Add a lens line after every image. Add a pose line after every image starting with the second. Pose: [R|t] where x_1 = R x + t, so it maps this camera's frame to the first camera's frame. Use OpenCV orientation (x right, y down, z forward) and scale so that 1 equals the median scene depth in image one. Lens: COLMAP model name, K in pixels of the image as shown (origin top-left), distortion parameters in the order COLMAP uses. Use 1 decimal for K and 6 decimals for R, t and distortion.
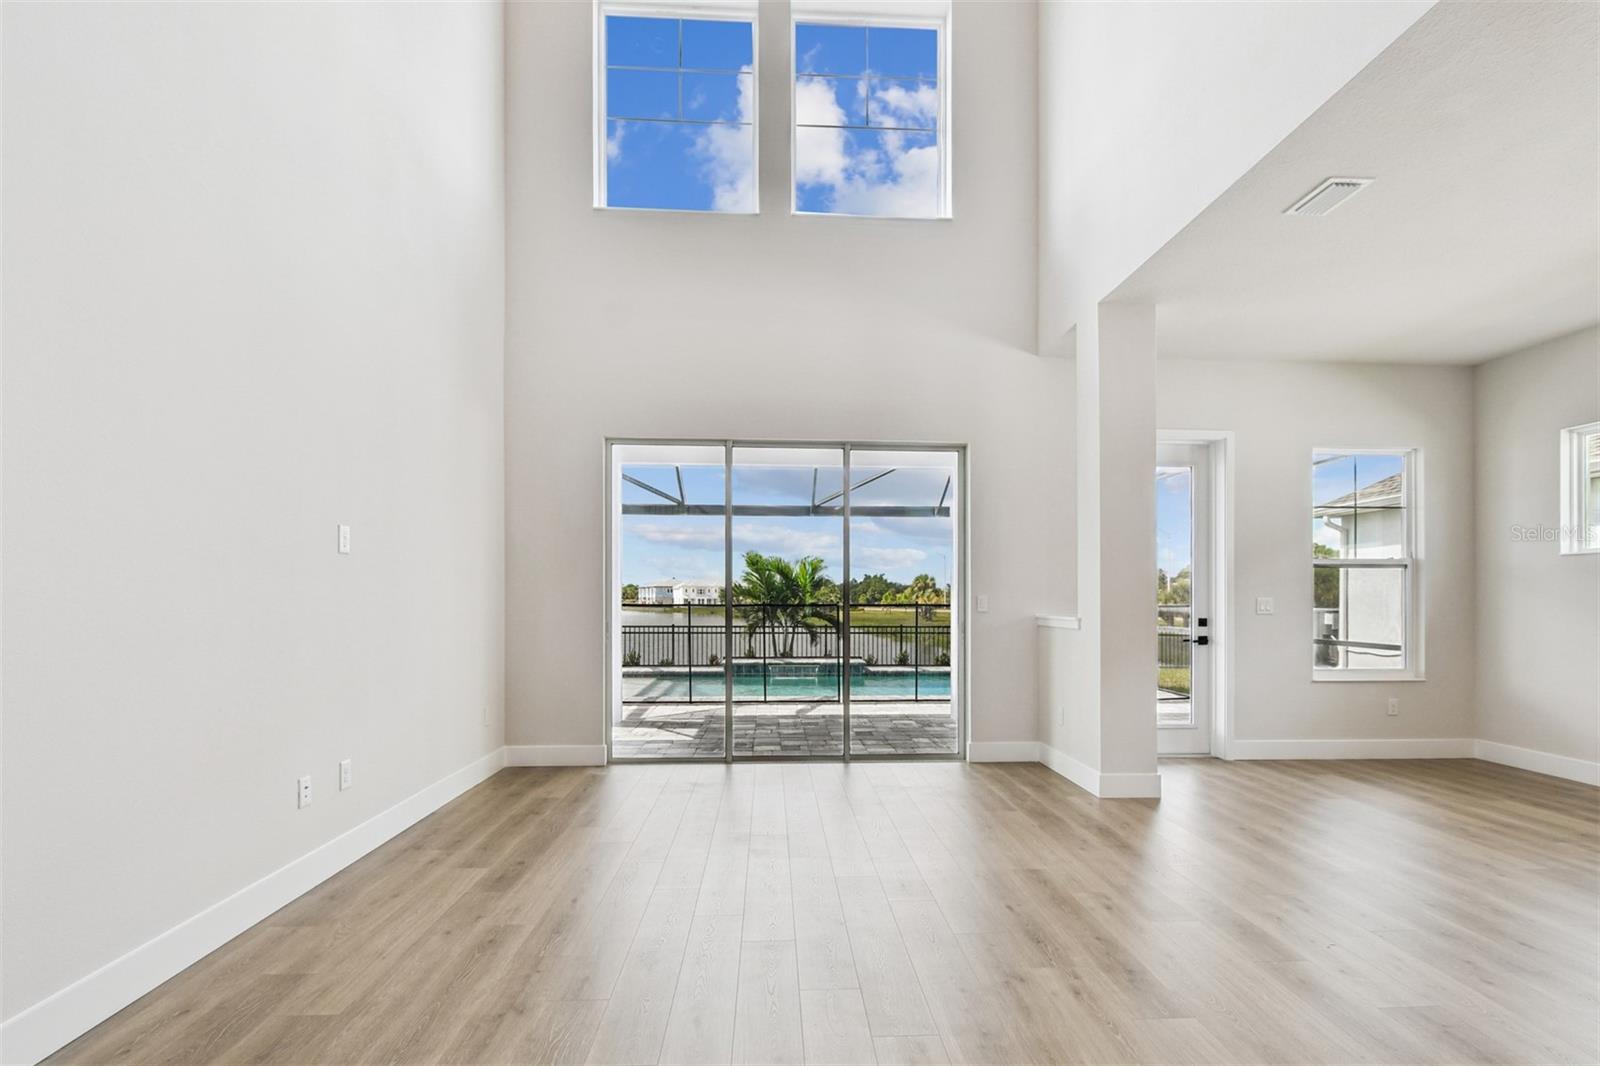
lens RADIAL K [[759.8, 0, 823.4], [0, 759.8, 591.5], [0, 0, 1]] dist [0.002447, 0.000160]
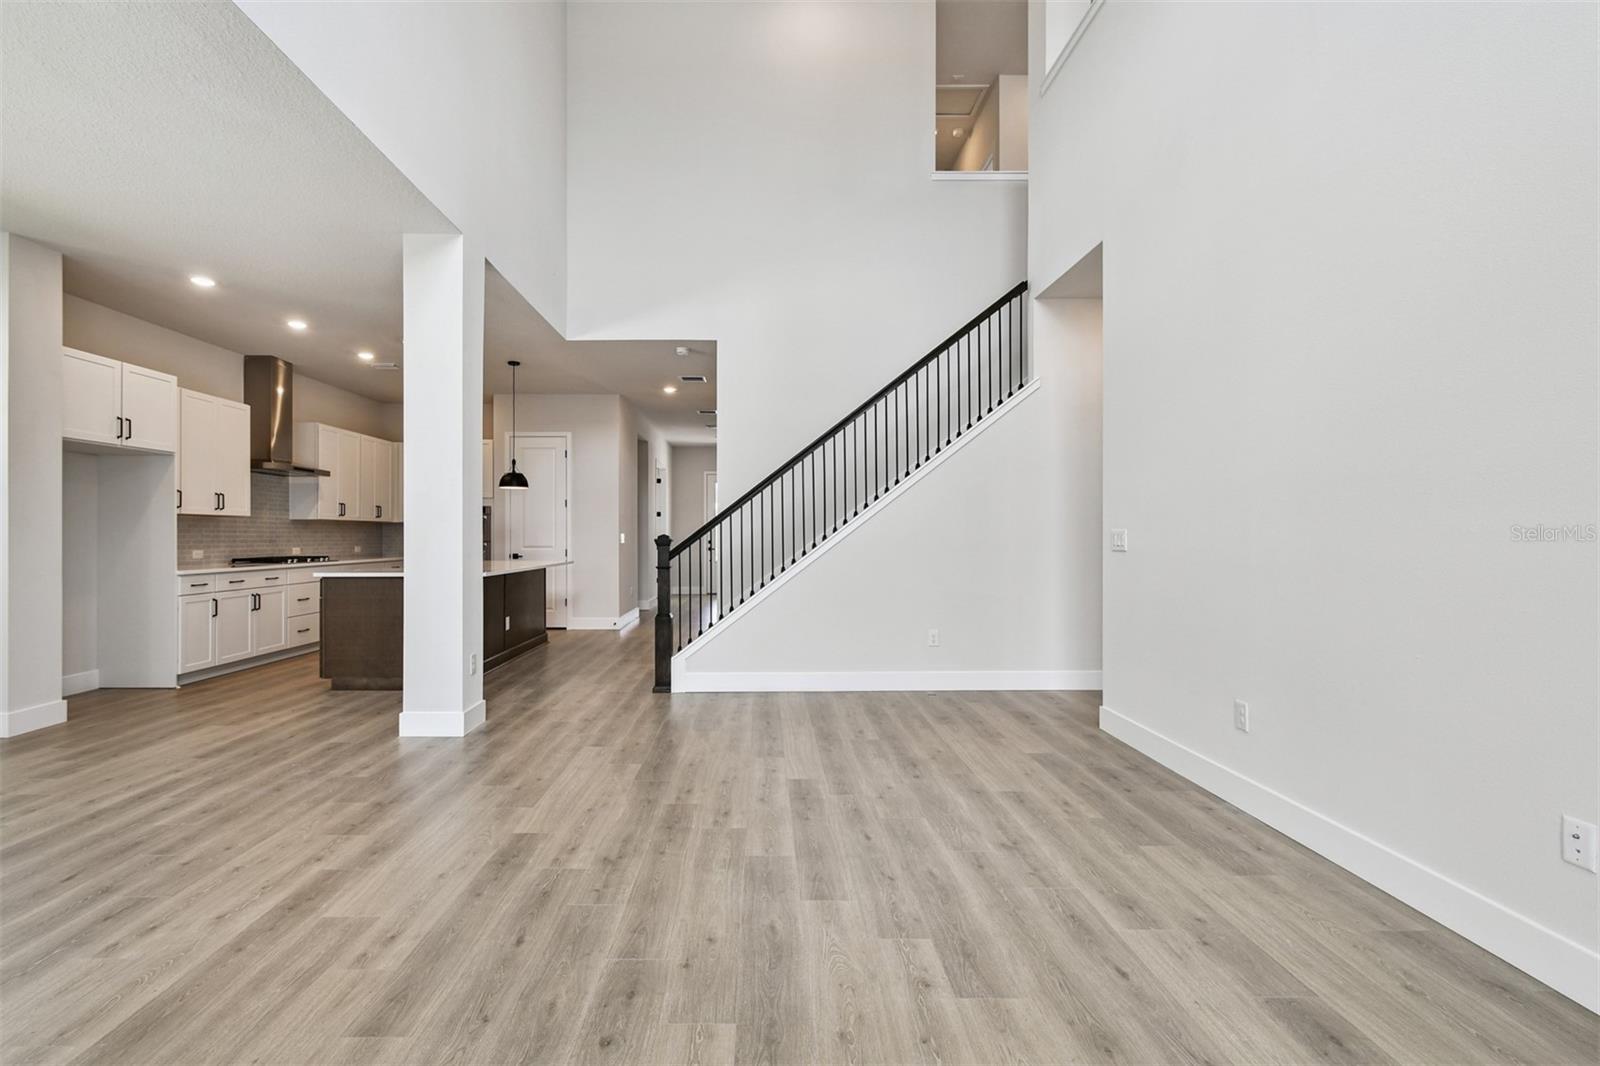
lens RADIAL K [[719.7, 0, 750.7], [0, 719.7, 538.1], [0, 0, 1]] dist [-0.000226, 0.010783]
pose [[-0.996686, -0.004789, 0.081201, -0.020524], [-0.004873, 0.999988, -0.000837, 0.006008], [-0.081196, -0.001230, -0.996697, 0.859864]]
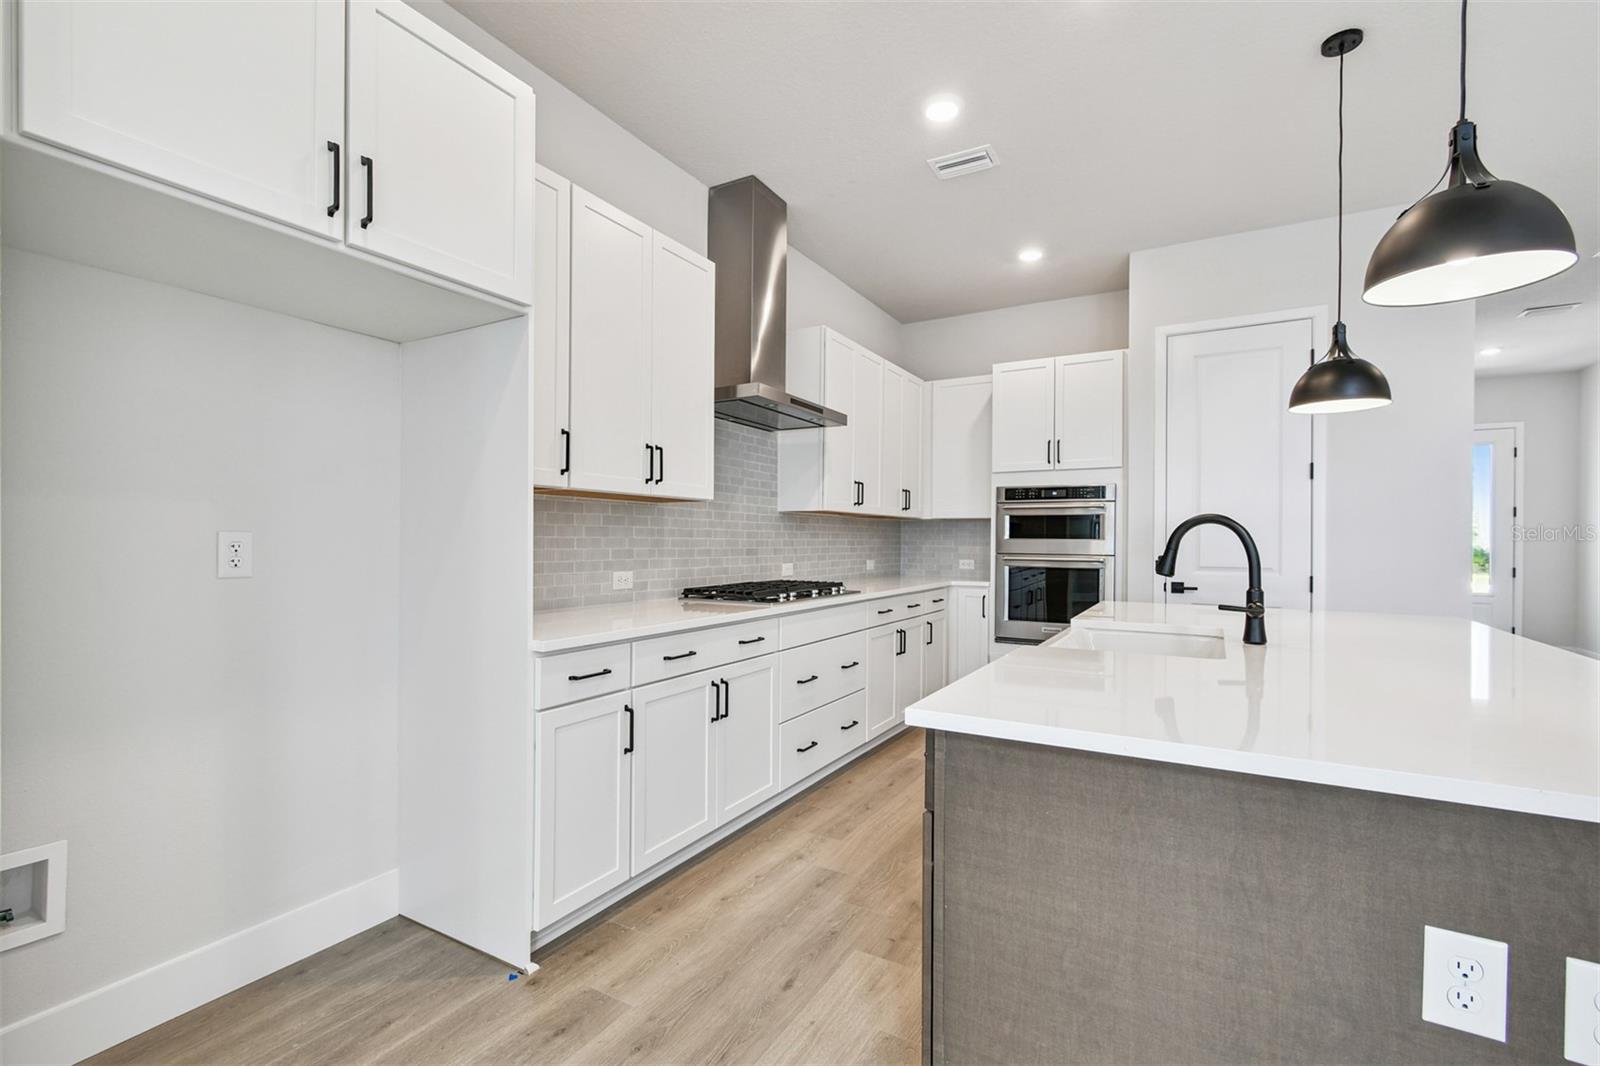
lens RADIAL K [[719.7, 0, 802.8], [0, 719.7, 543.5], [0, 0, 1]] dist [-0.000226, 0.010783]
pose [[-0.830455, -0.010842, 0.556980, 0.533106], [-0.010666, 0.999937, 0.003561, 0.003623], [-0.556983, -0.002983, -0.830518, 0.162243]]
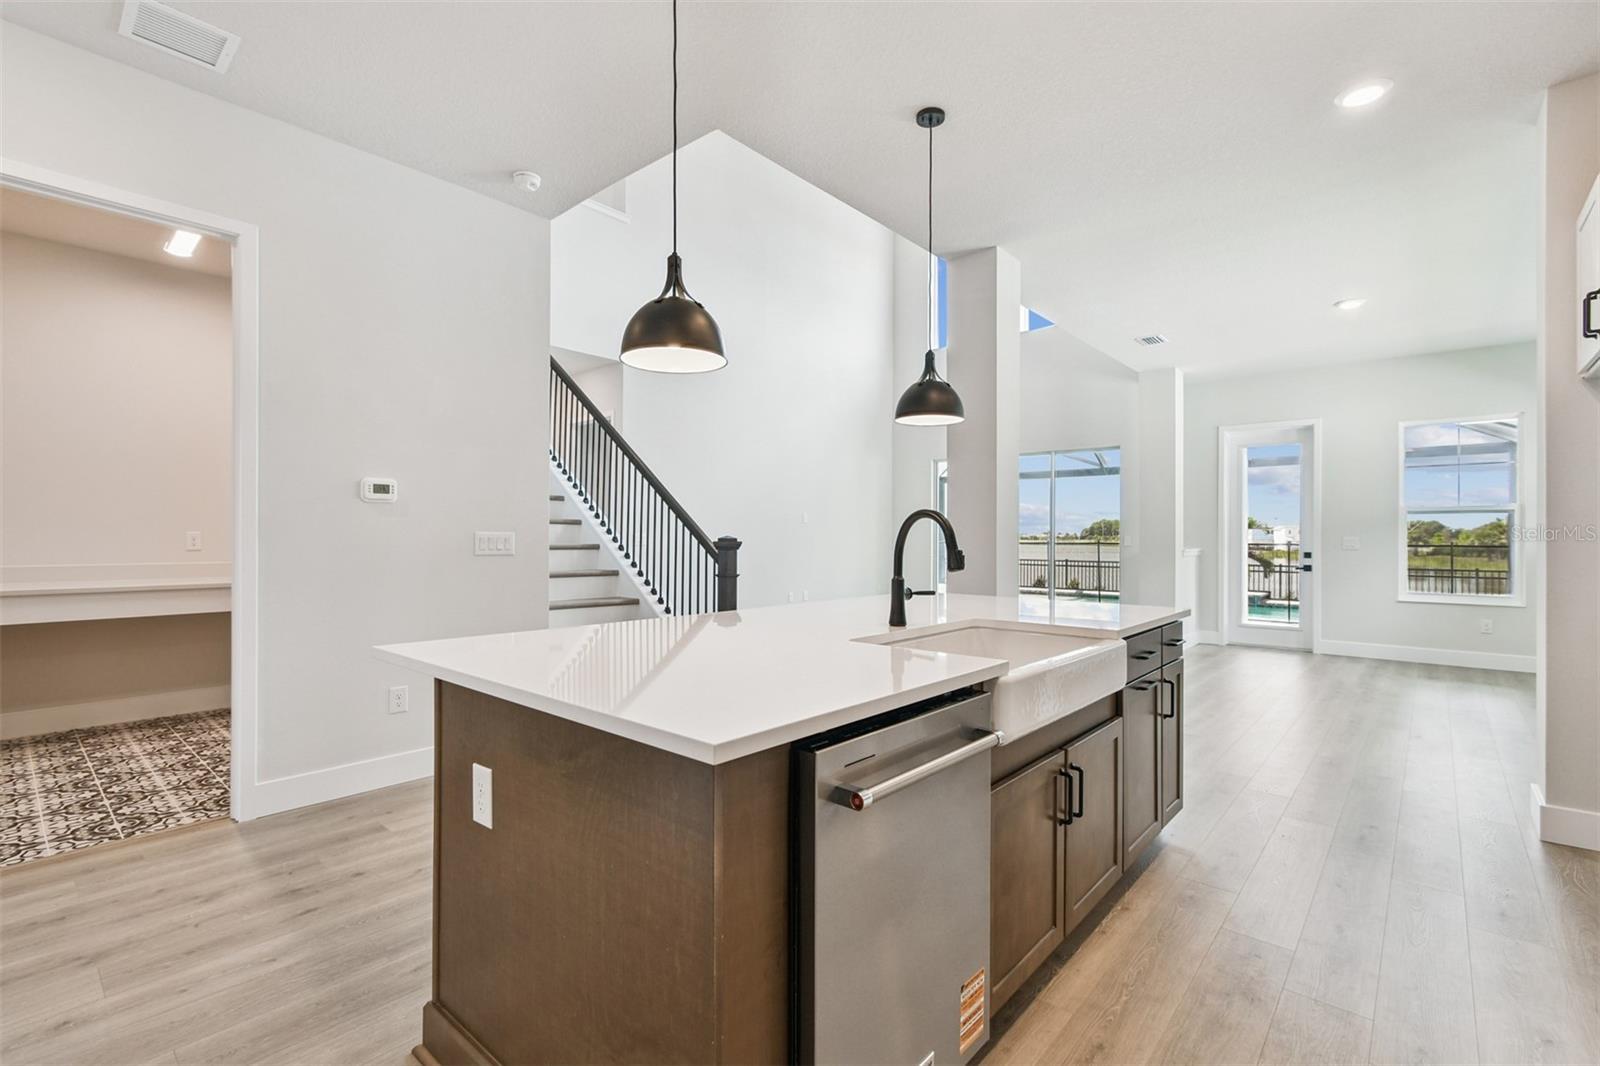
lens RADIAL K [[719.7, 0, 788.9], [0, 719.7, 532.0], [0, 0, 1]] dist [-0.000226, 0.010783]
pose [[0.705856, -0.002185, -0.708351, 0.729896], [0.000647, 0.999997, -0.002440, -0.000441], [0.708355, 0.001264, 0.705856, -0.611363]]
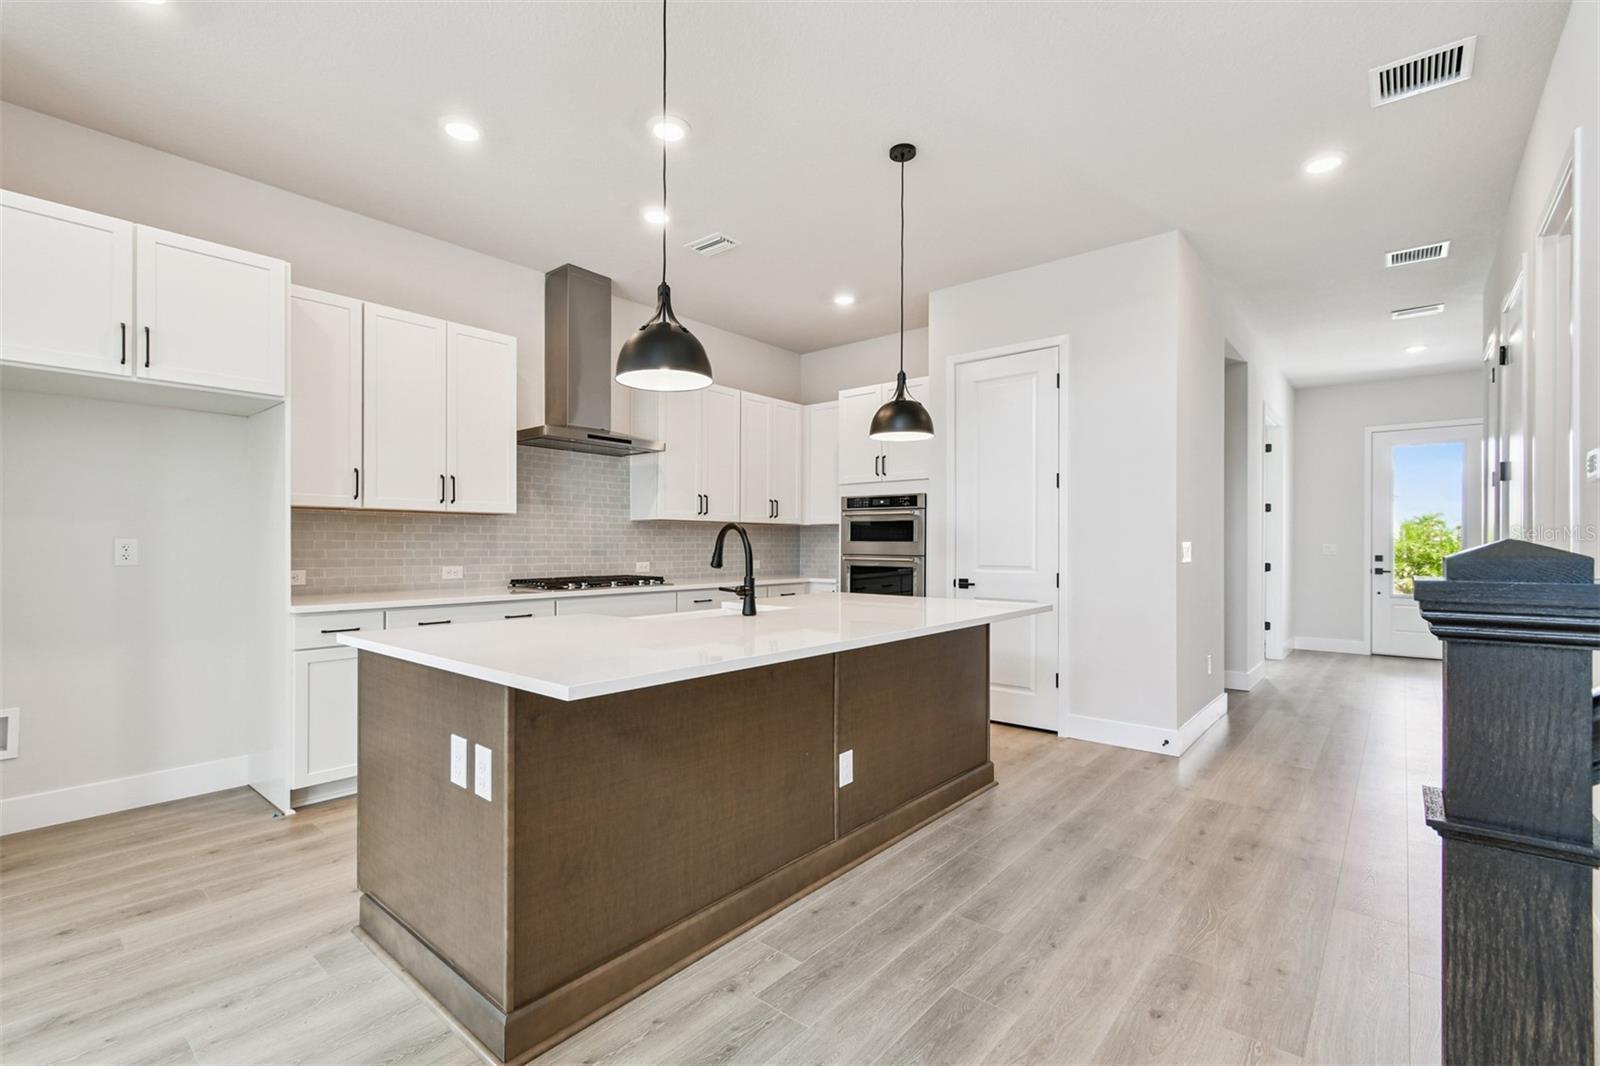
lens RADIAL K [[719.7, 0, 800.2], [0, 719.7, 546.1], [0, 0, 1]] dist [-0.000226, 0.010783]
pose [[-0.717236, -0.007002, 0.696795, 0.168215], [-0.007531, 0.999969, 0.002297, 0.002823], [-0.696789, -0.003600, -0.717267, 0.071308]]
